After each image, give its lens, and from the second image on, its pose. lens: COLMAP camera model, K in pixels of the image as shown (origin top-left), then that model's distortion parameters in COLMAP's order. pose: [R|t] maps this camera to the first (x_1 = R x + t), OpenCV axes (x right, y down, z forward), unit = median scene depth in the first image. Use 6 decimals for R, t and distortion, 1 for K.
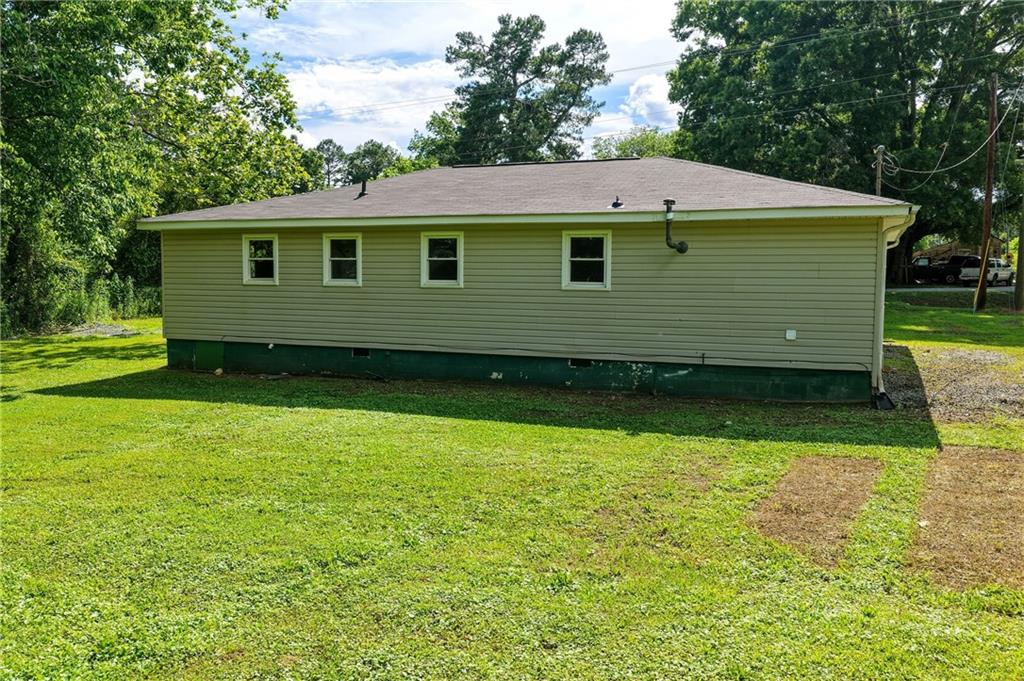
lens RADIAL K [[844.5, 0, 518.6], [0, 844.5, 338.7], [0, 0, 1]] dist [-0.002130, 0.008831]
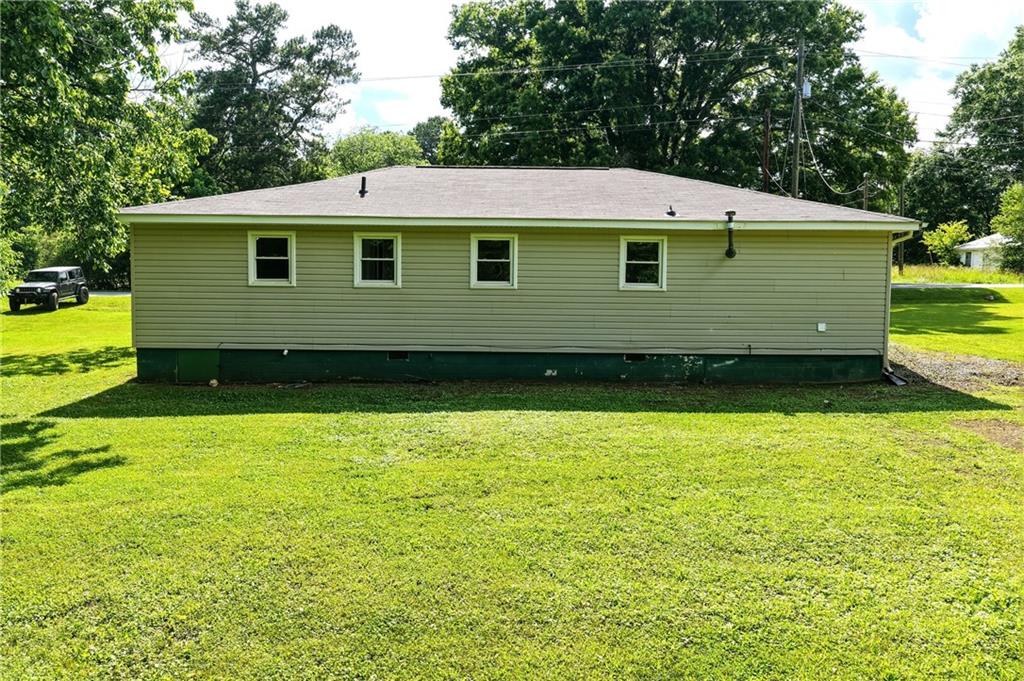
lens RADIAL K [[844.5, 0, 518.6], [0, 844.5, 338.7], [0, 0, 1]] dist [-0.002130, 0.008831]
pose [[0.922366, -0.026078, 0.385436, -0.451605], [0.025942, 0.999648, 0.005553, -0.005151], [-0.385445, 0.004877, 0.922718, 0.050556]]
